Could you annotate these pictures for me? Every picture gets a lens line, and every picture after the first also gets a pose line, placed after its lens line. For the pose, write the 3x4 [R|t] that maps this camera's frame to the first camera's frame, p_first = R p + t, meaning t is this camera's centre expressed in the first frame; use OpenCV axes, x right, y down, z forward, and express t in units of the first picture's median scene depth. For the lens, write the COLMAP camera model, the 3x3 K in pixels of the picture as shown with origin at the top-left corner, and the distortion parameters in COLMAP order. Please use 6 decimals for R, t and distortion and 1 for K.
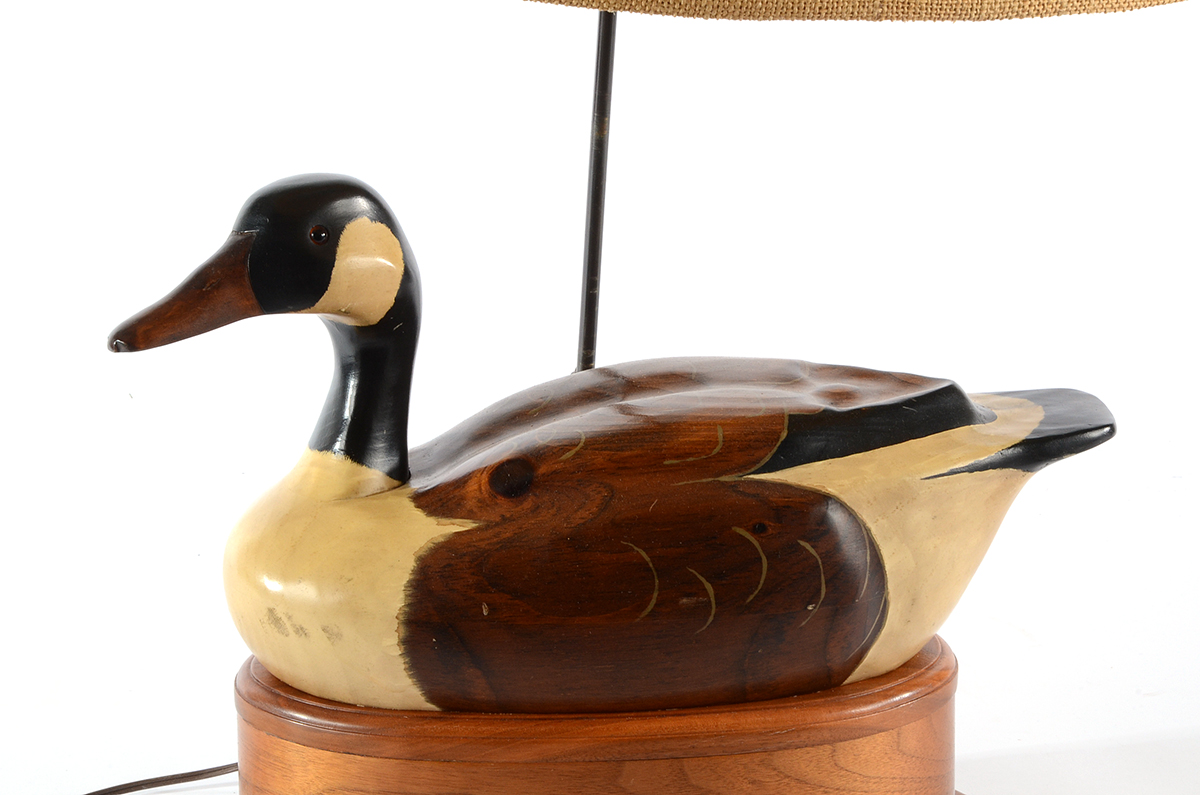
lens RADIAL K [[3899.1, 0, 600.0], [0, 3899.1, 397.5], [0, 0, 1]] dist [0.841657, 0.862176]
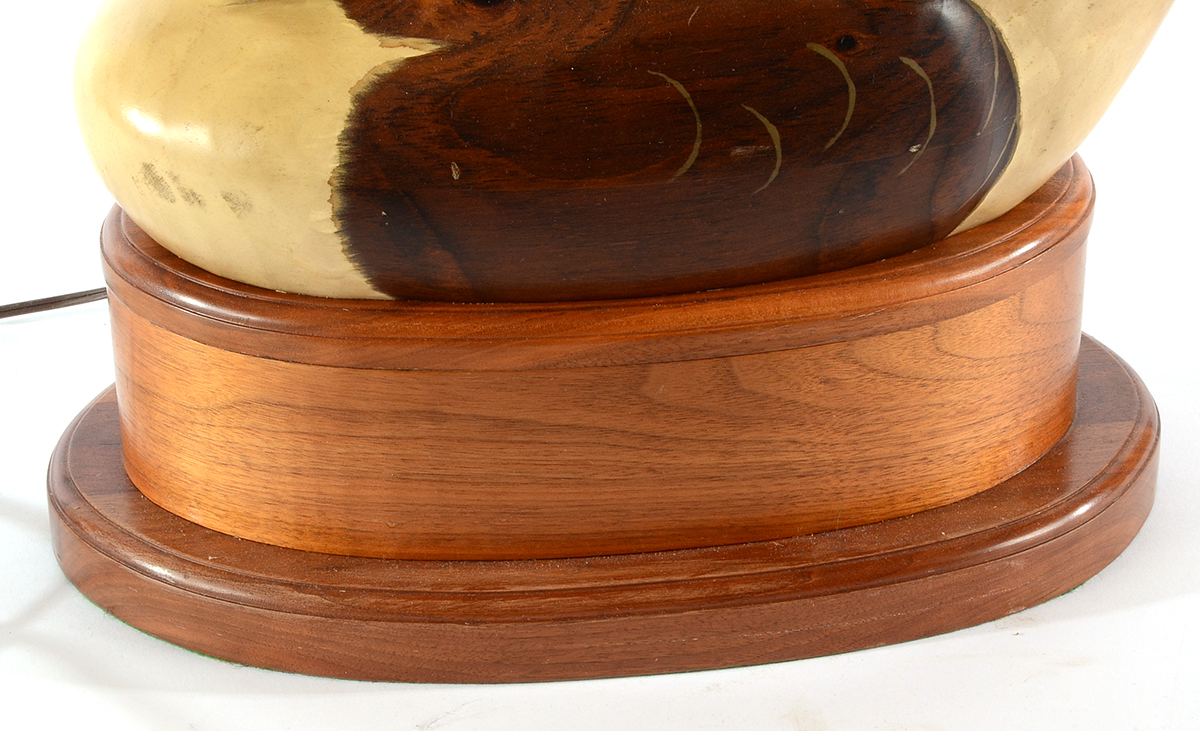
lens RADIAL K [[3516.3, 0, 552.4], [0, 3516.3, 369.7], [0, 0, 1]] dist [0.705104, 0.762121]
pose [[0.998968, -0.027414, 0.036216, -0.035417], [0.018117, 0.971646, 0.235747, -0.059447], [-0.041652, -0.234847, 0.971139, 0.371158]]
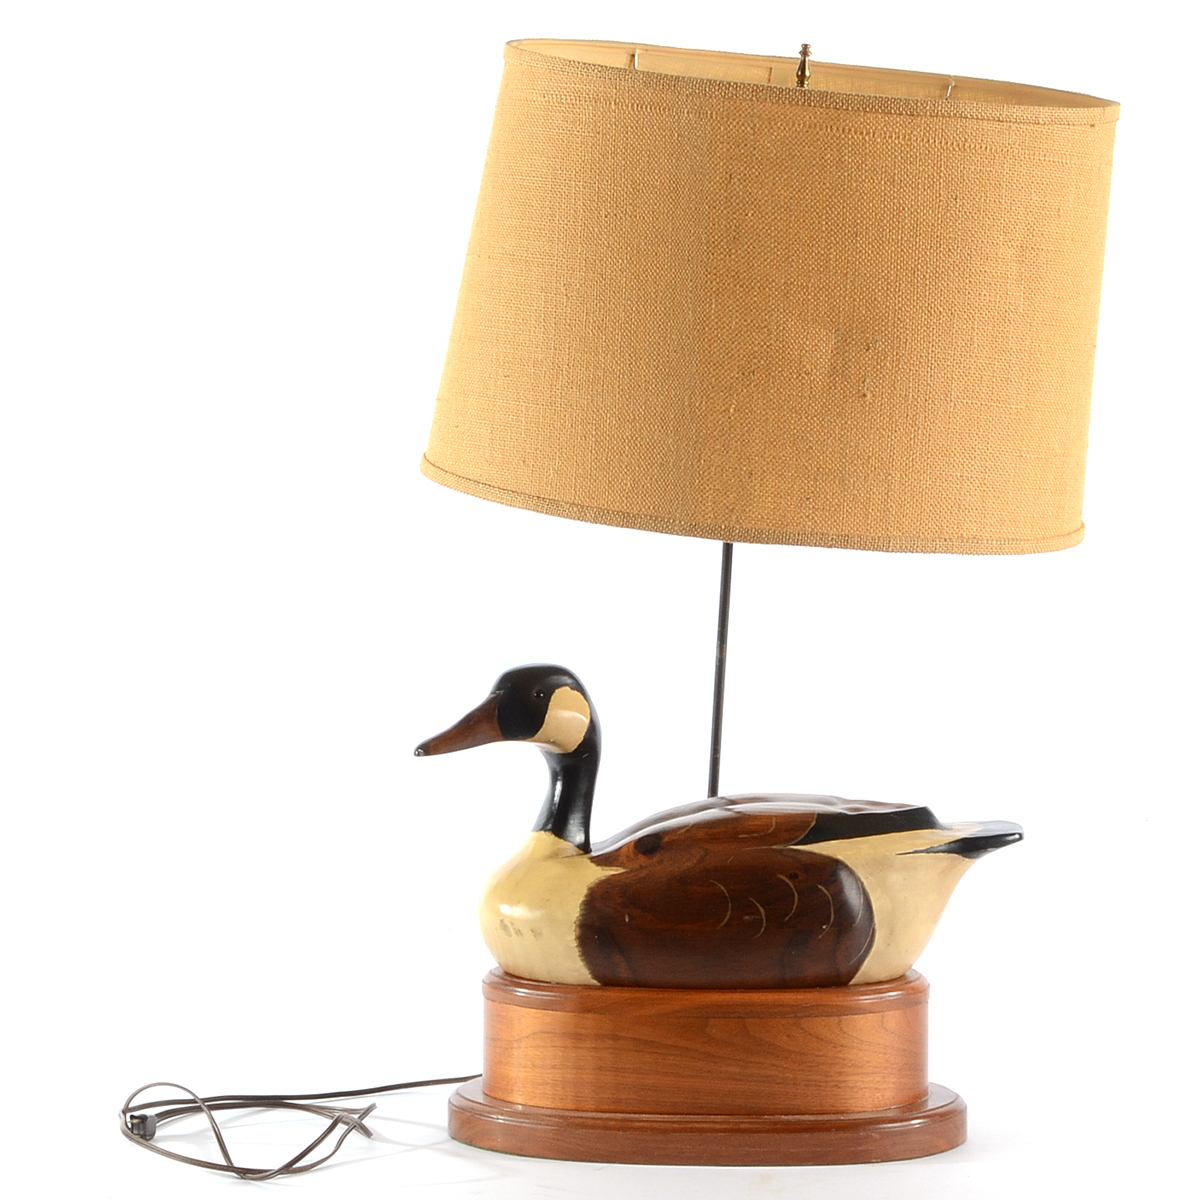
lens RADIAL K [[5273.7, 0, 600.0], [0, 5273.7, 600.0], [0, 0, 1]] dist [0.684423, -0.739726]
pose [[0.992665, 0.023270, -0.118640, 0.220343], [-0.044481, 0.982768, -0.179414, 0.321194], [0.112421, 0.183375, 0.976594, -1.208652]]
